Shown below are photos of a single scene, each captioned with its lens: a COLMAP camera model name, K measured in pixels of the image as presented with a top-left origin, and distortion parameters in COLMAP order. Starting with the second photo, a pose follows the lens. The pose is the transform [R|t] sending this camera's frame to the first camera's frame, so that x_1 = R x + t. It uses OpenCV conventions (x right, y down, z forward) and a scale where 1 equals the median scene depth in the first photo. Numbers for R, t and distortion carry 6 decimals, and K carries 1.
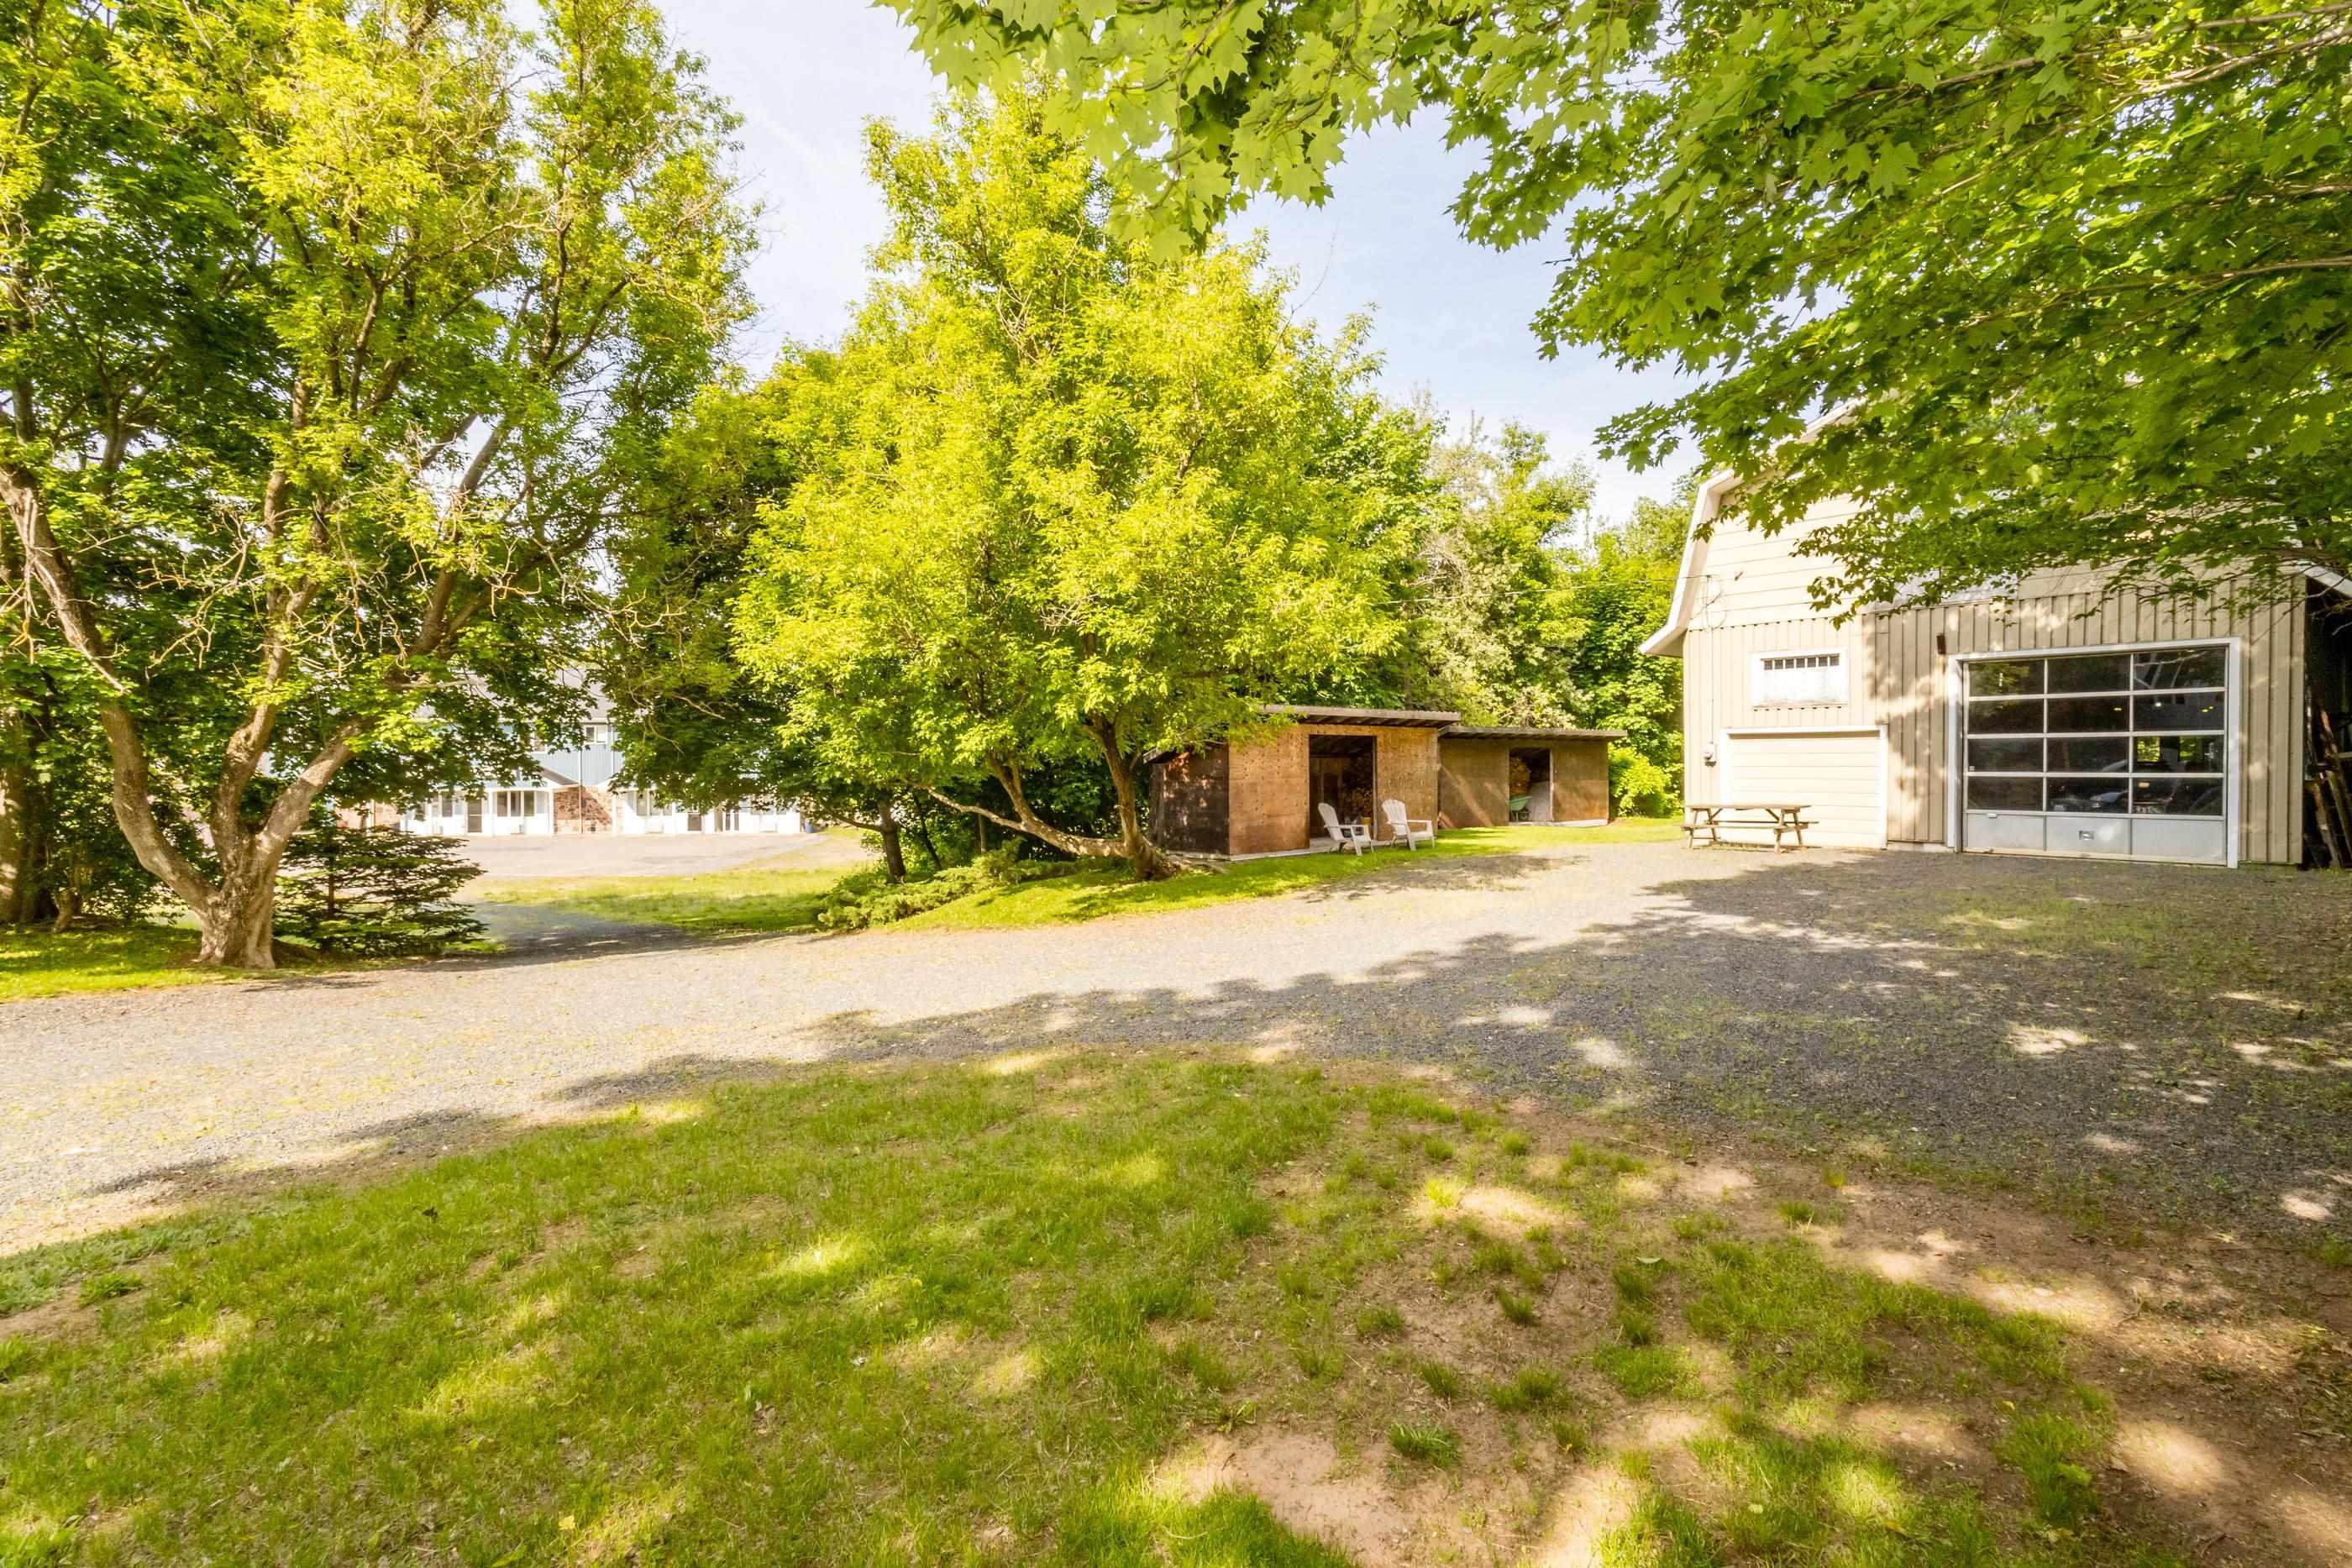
lens RADIAL K [[1092.3, 0, 1166.8], [0, 1092.3, 774.2], [0, 0, 1]] dist [0.002155, 0.000179]
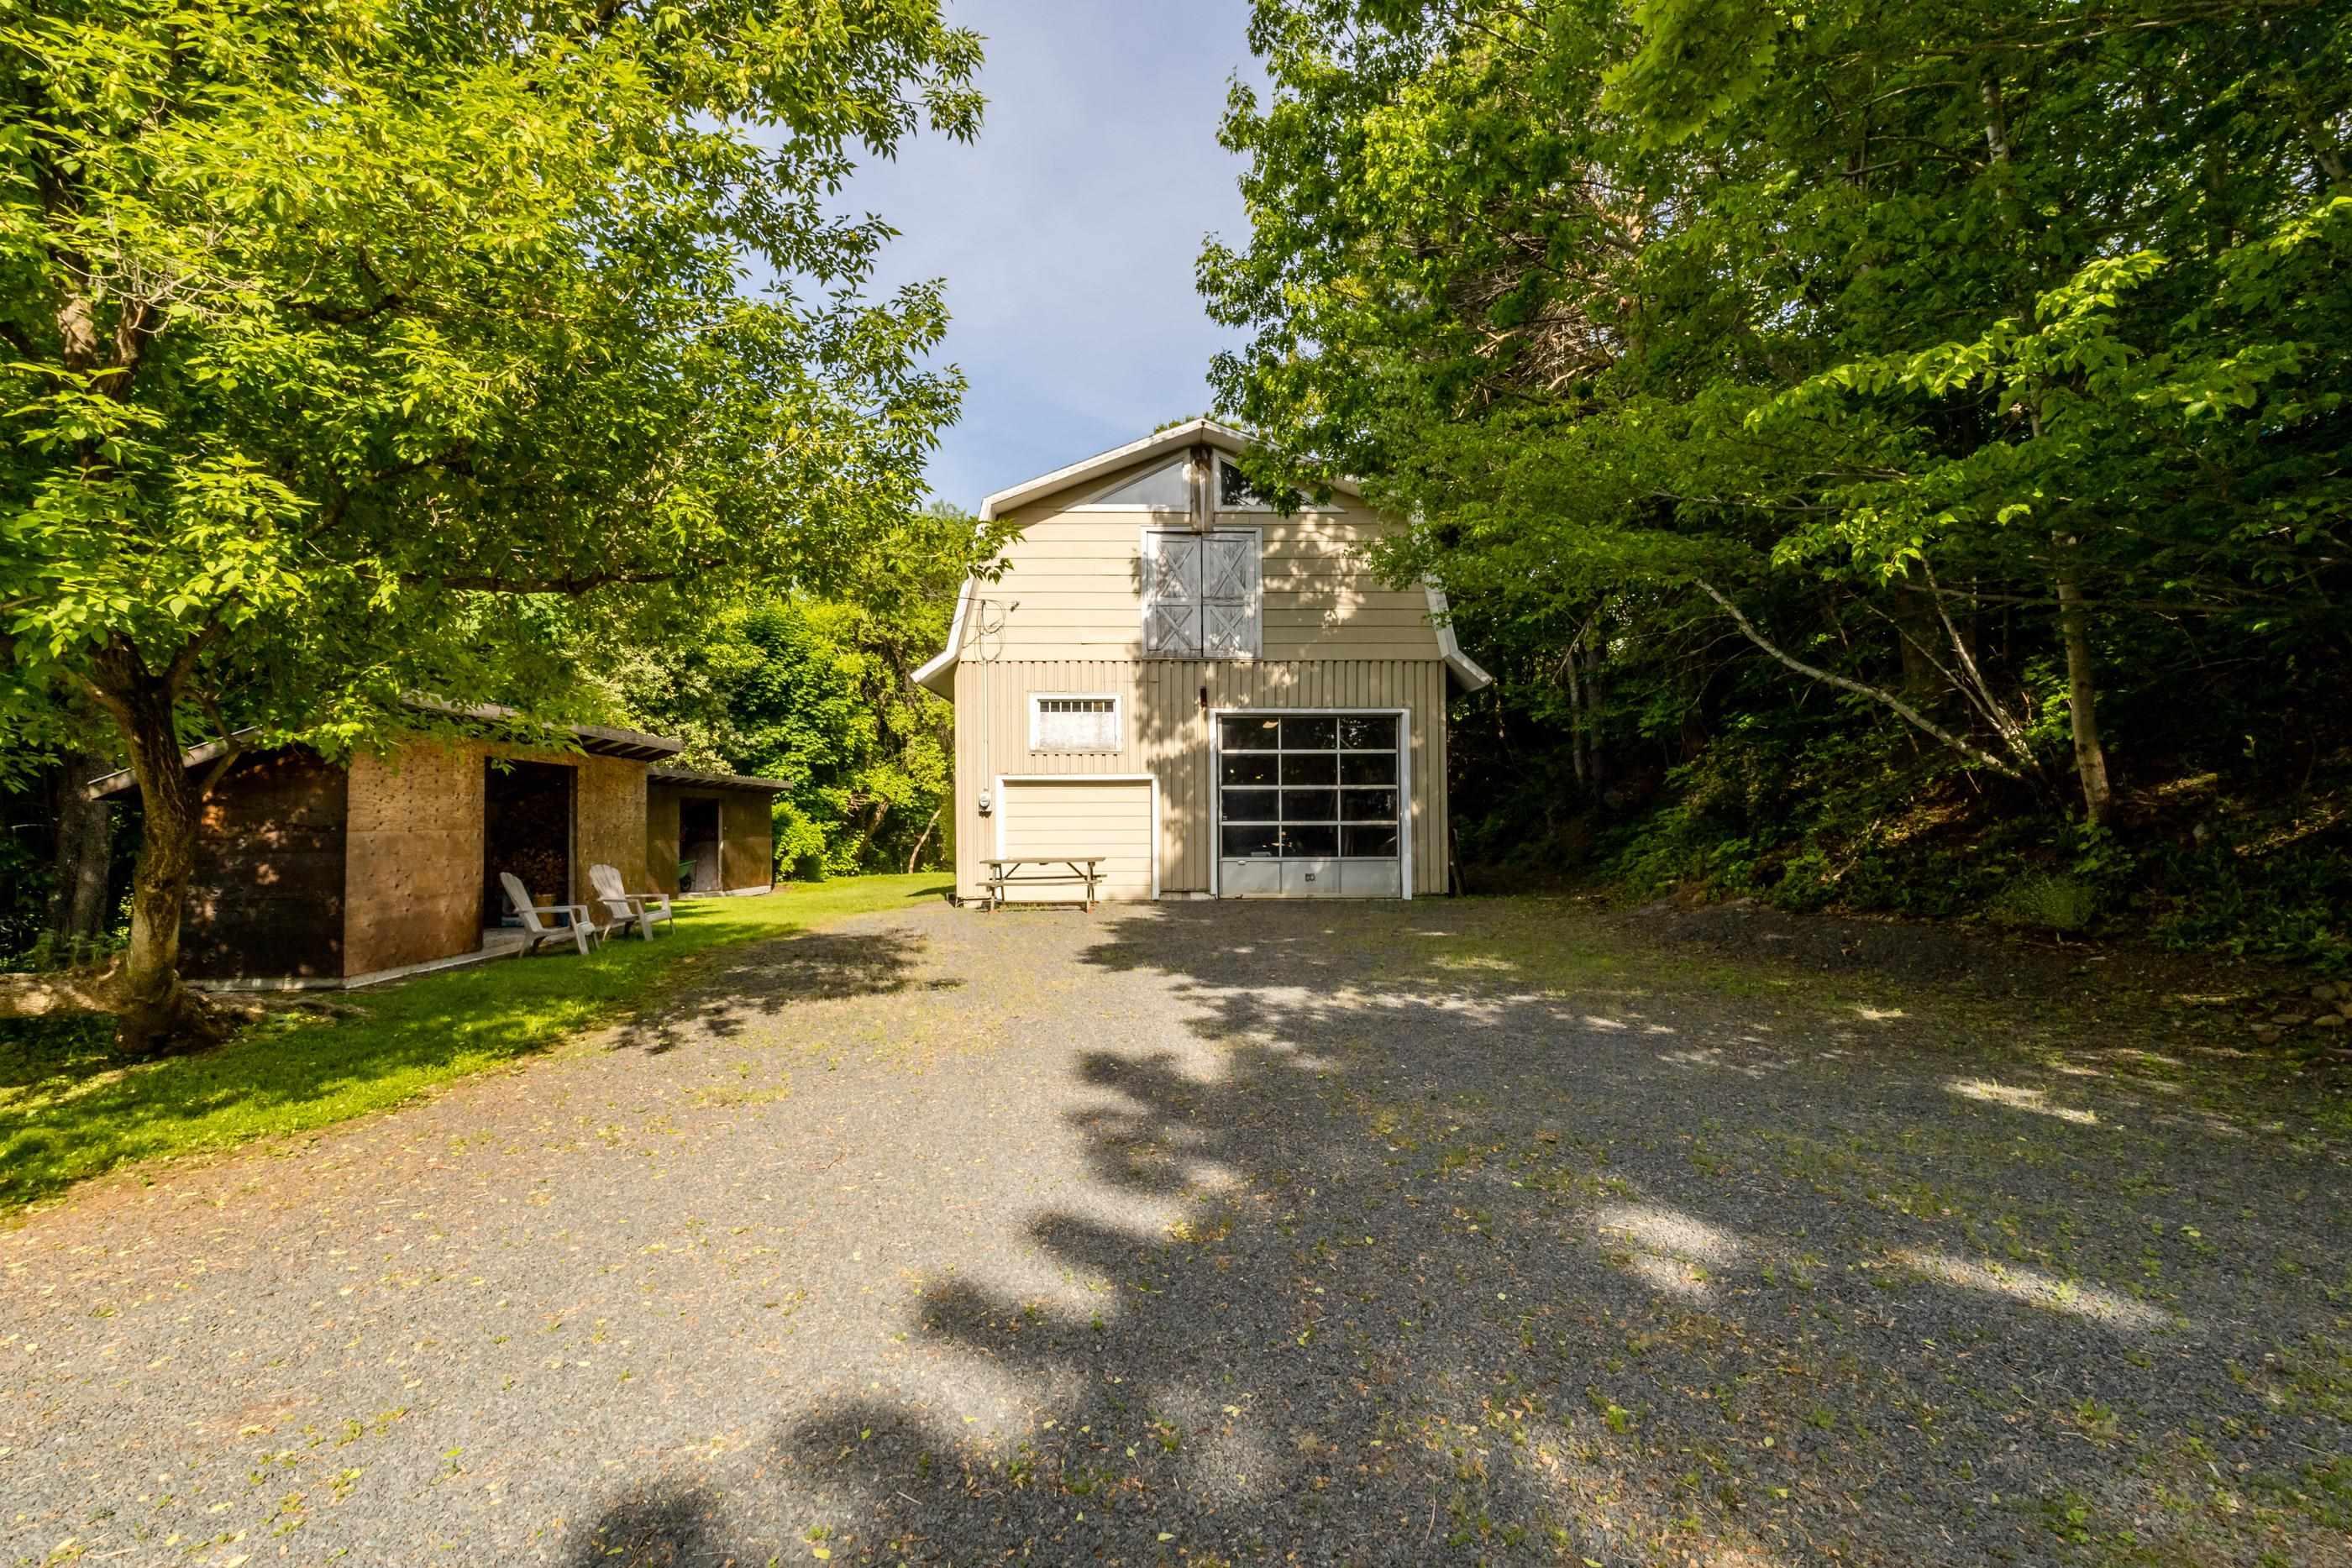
lens RADIAL K [[1092.3, 0, 1179.4], [0, 1092.3, 771.6], [0, 0, 1]] dist [0.002155, 0.000179]
pose [[0.638710, 0.038851, 0.768466, -0.086701], [0.011093, 0.998156, -0.059683, 0.012071], [-0.769368, 0.046645, 0.637101, 0.345094]]
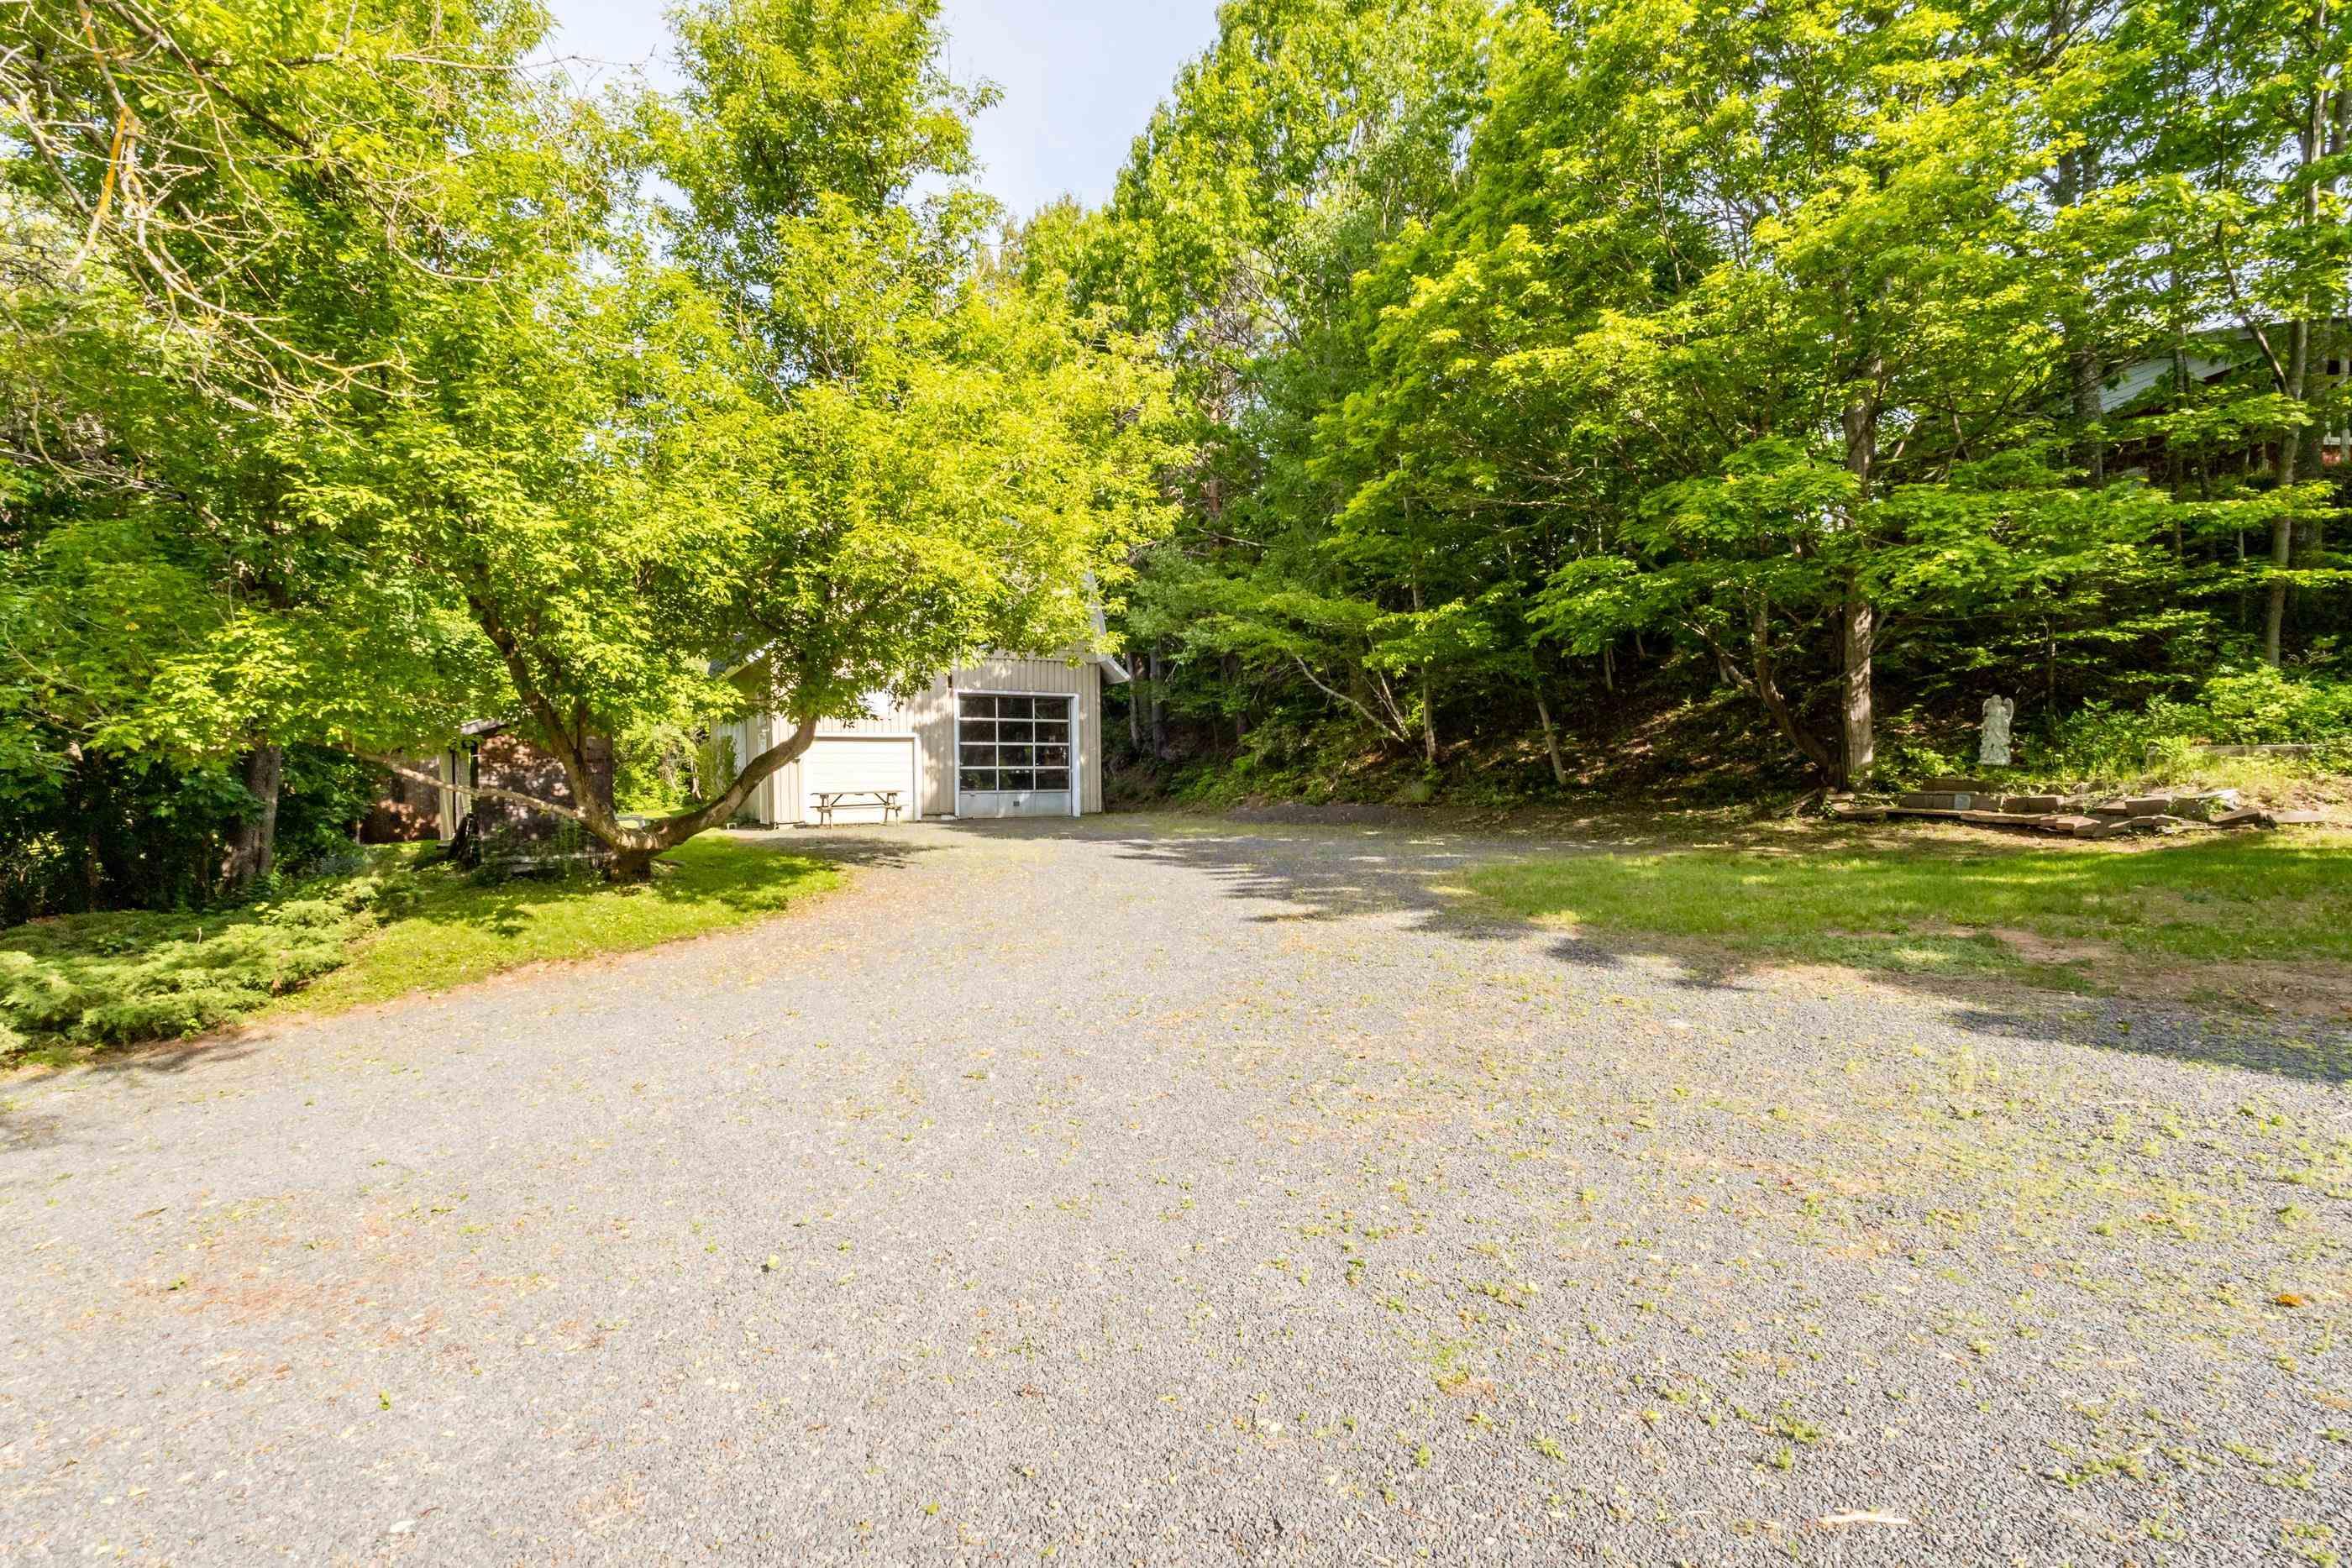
lens RADIAL K [[1092.3, 0, 1174.5], [0, 1092.3, 781.6], [0, 0, 1]] dist [0.002155, 0.000179]
pose [[0.200573, -0.003182, 0.979674, -0.656450], [0.025591, 0.999670, -0.001993, 0.028020], [-0.979344, 0.025471, 0.200589, 0.376672]]
